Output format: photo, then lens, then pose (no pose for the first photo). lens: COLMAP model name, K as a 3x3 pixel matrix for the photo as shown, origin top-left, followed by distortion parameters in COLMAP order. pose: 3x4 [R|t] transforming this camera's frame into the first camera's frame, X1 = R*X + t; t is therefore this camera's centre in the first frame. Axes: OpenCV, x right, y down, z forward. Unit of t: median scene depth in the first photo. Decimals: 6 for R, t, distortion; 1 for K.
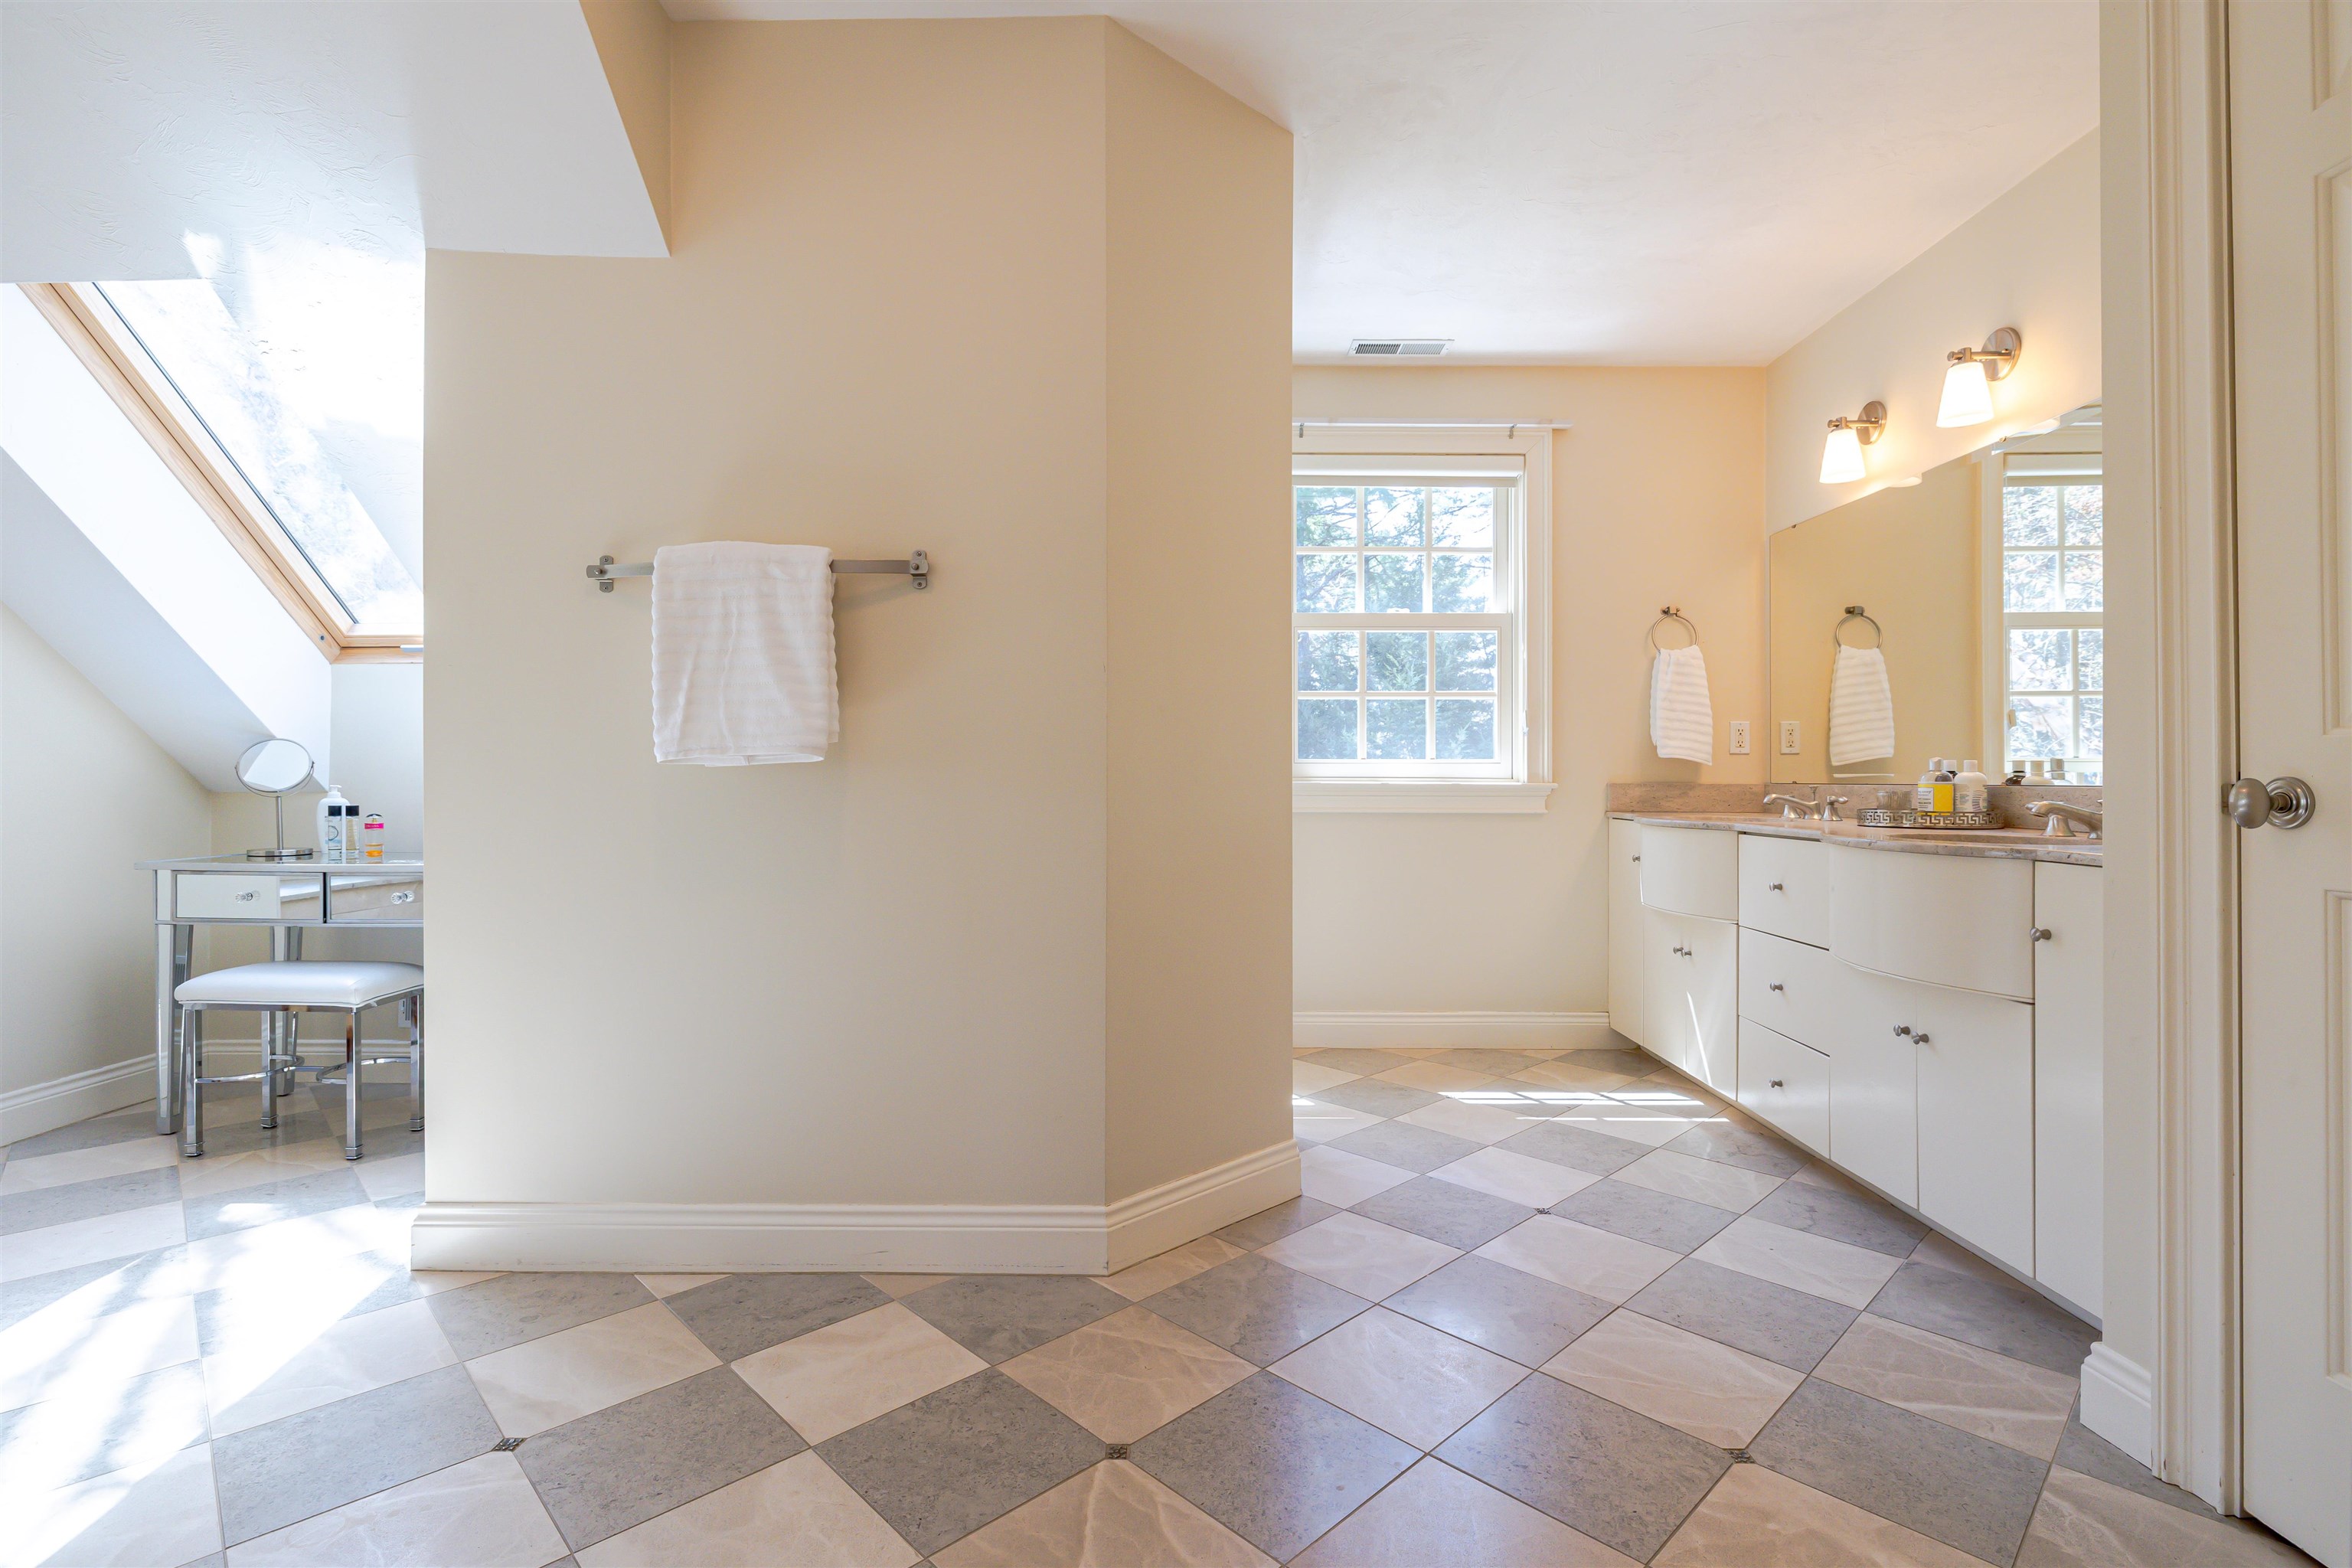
lens RADIAL K [[1089.1, 0, 1182.6], [0, 1089.1, 782.4], [0, 0, 1]] dist [-0.009654, 0.001196]
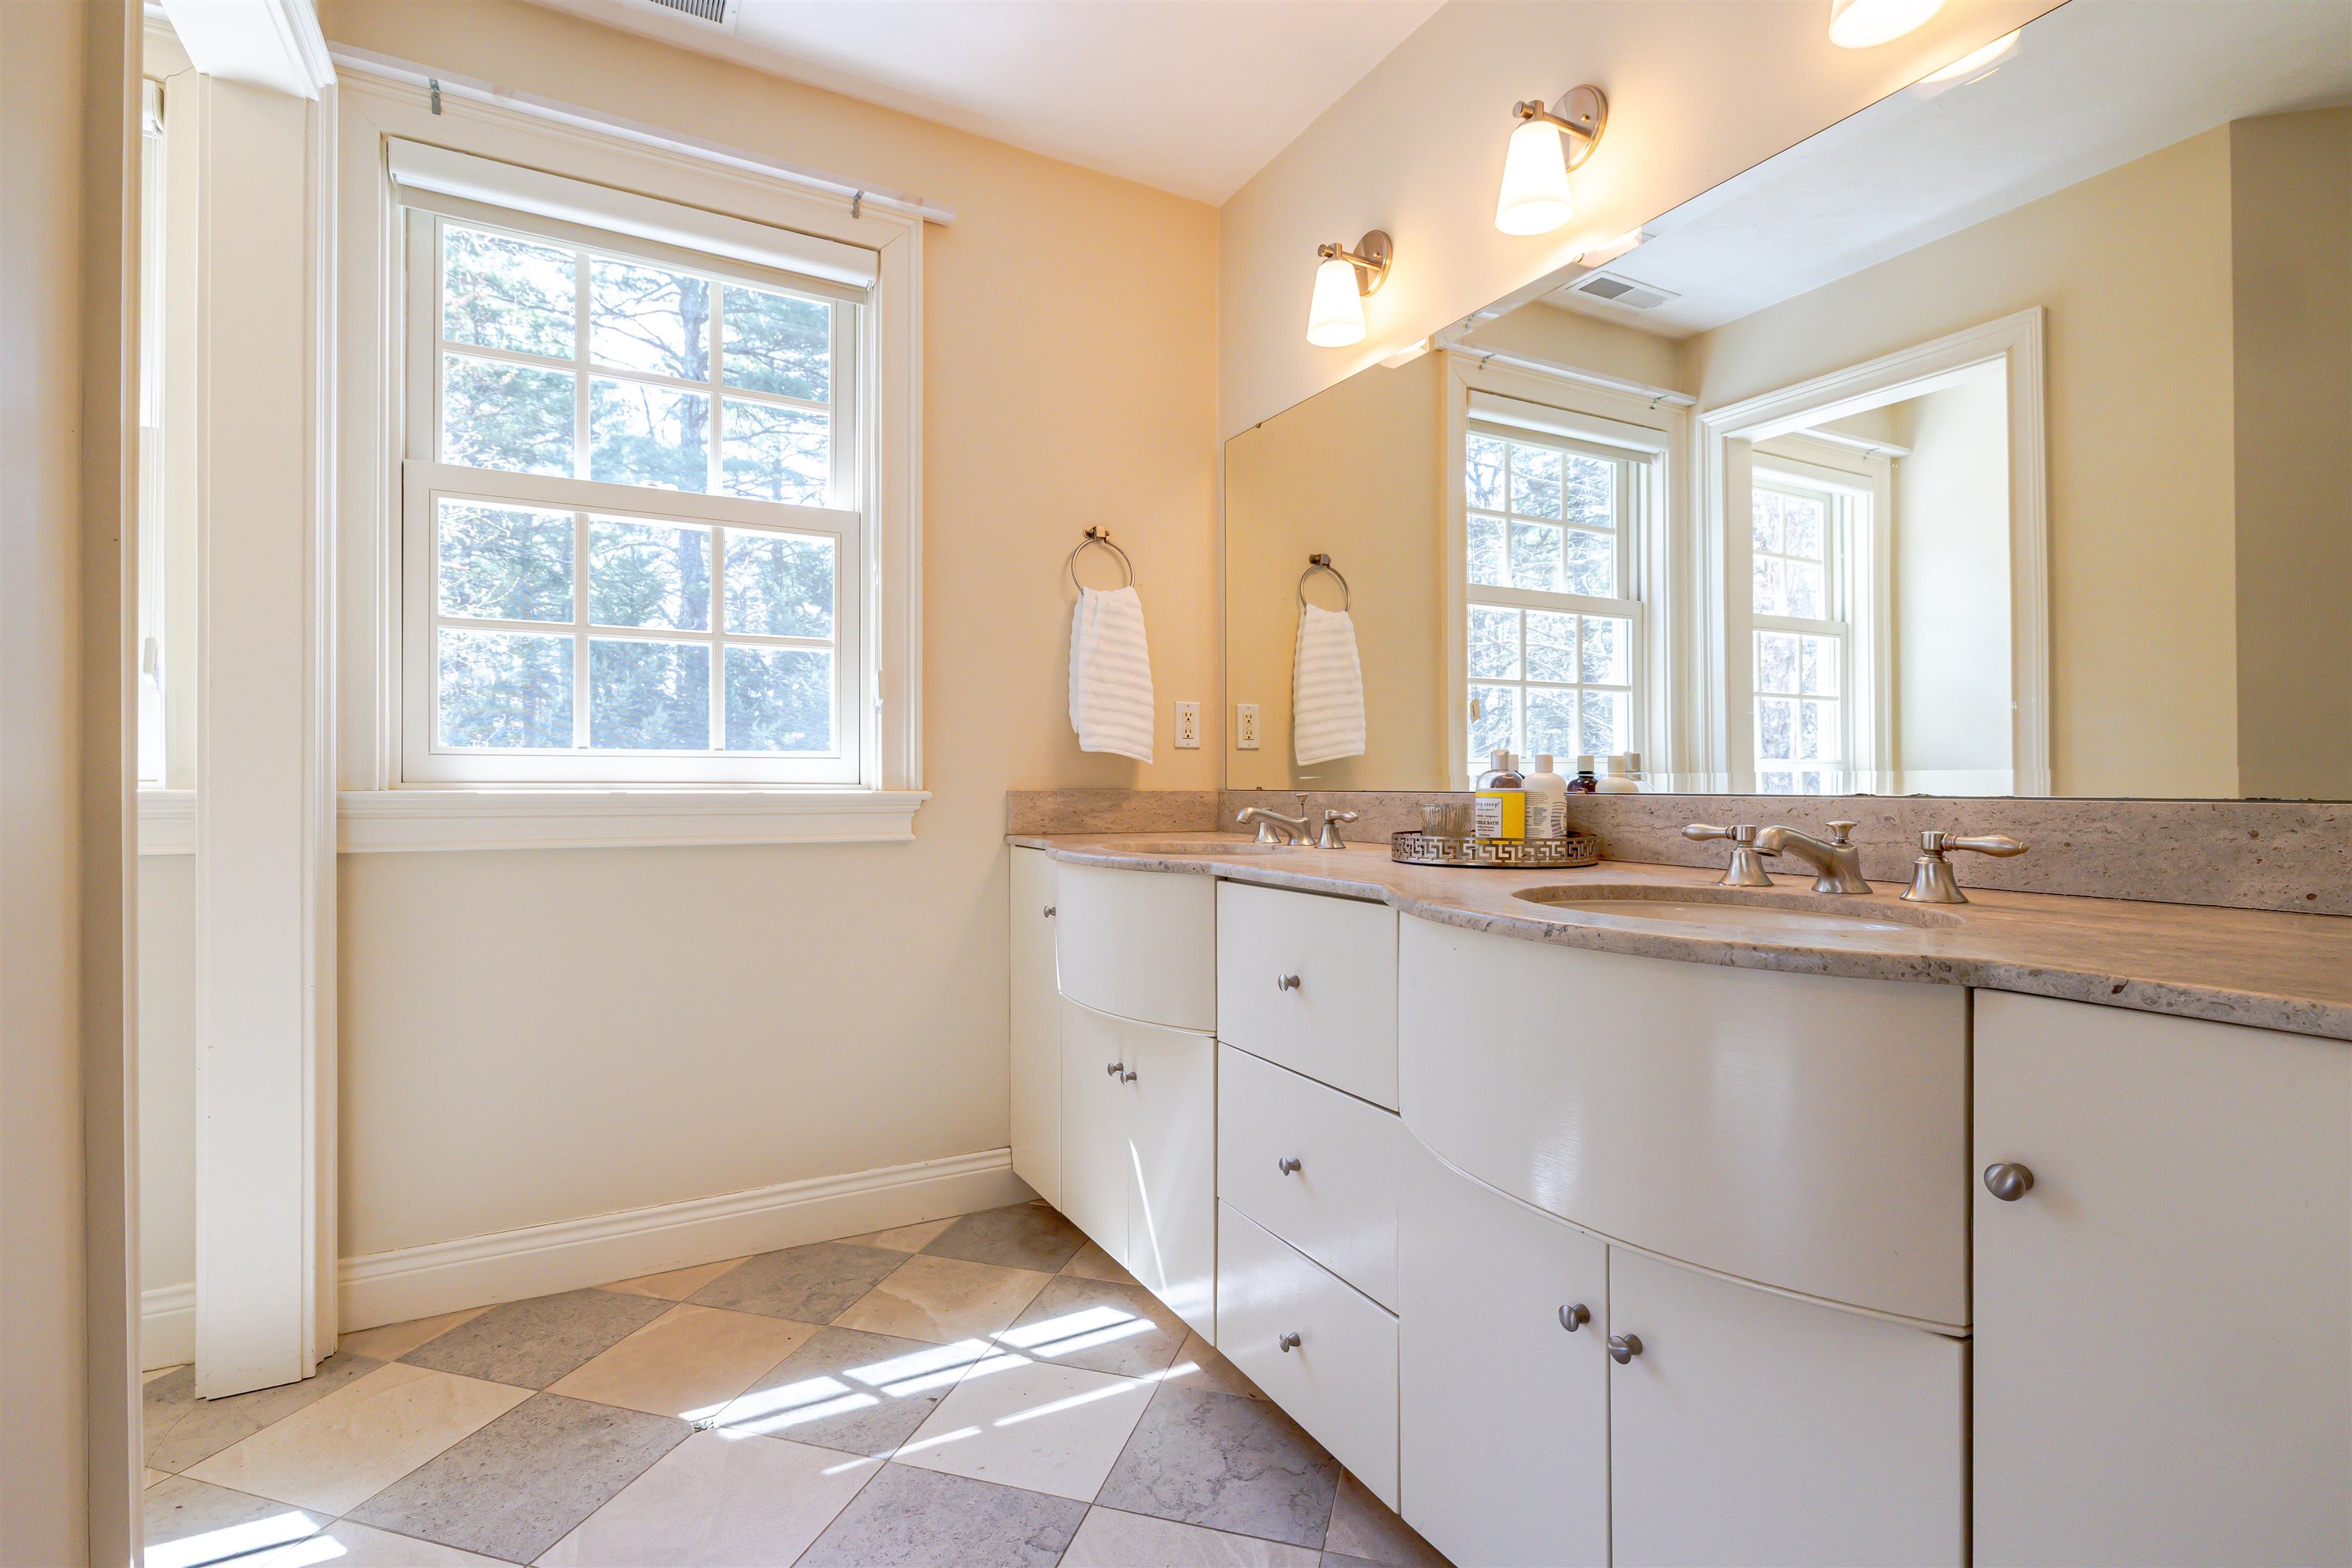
lens RADIAL K [[1089.1, 0, 1174.0], [0, 1089.1, 782.6], [0, 0, 1]] dist [-0.009654, 0.001196]
pose [[0.873241, 0.000071, 0.487288, 0.166937], [0.001880, 0.999992, -0.003514, -0.001553], [-0.487285, 0.003984, 0.873234, 0.400053]]
